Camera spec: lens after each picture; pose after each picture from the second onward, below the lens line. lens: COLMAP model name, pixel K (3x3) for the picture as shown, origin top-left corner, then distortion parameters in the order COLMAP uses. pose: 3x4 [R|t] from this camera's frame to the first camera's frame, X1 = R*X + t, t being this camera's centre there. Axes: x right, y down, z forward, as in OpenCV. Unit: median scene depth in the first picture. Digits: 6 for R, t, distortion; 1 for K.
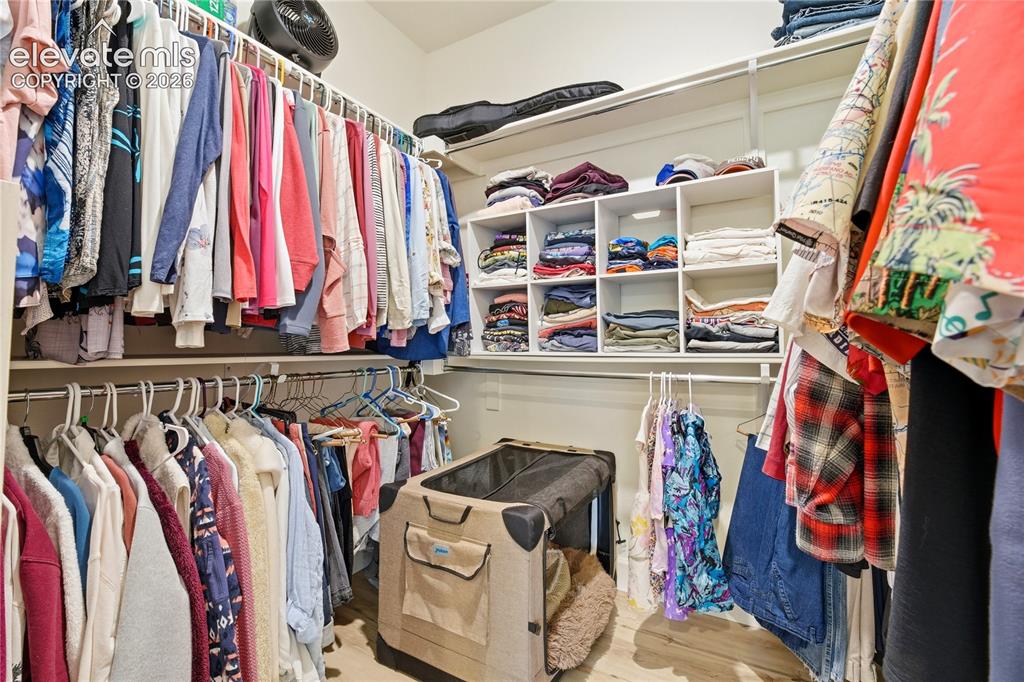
lens RADIAL K [[426.2, 0, 512.0], [0, 426.2, 341.0], [0, 0, 1]] dist [-0.009728, -0.000573]
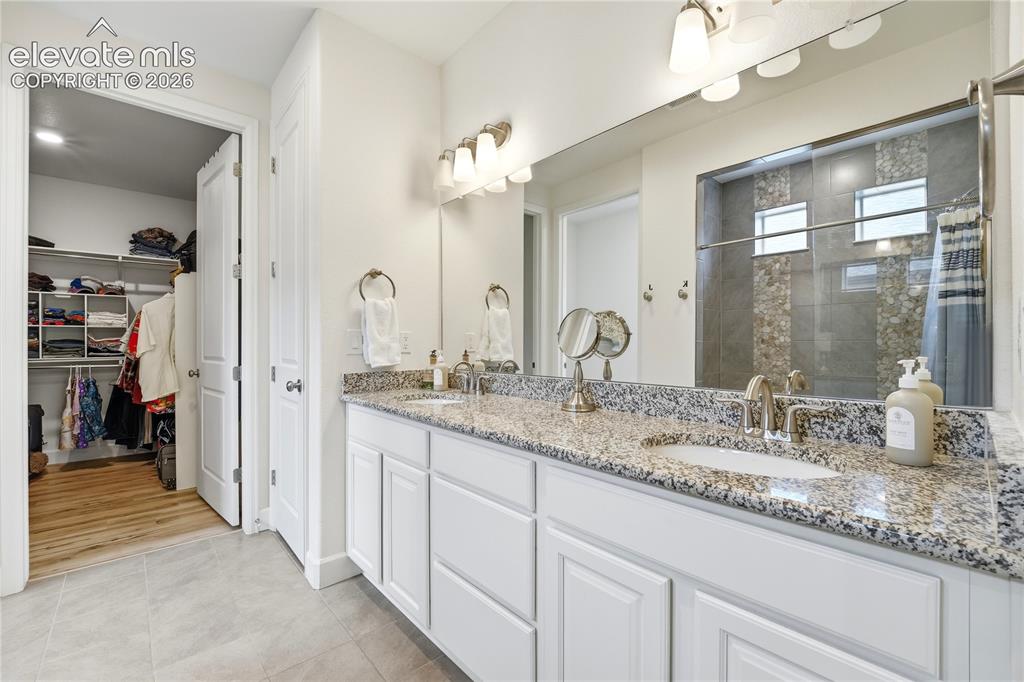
lens RADIAL K [[426.2, 0, 512.0], [0, 426.2, 341.0], [0, 0, 1]] dist [-0.009728, -0.000573]
pose [[0.310307, 0.019576, 0.950435, -1.289639], [-0.010842, 0.999796, -0.017053, -0.059754], [-0.950574, -0.005013, 0.310456, -2.368612]]
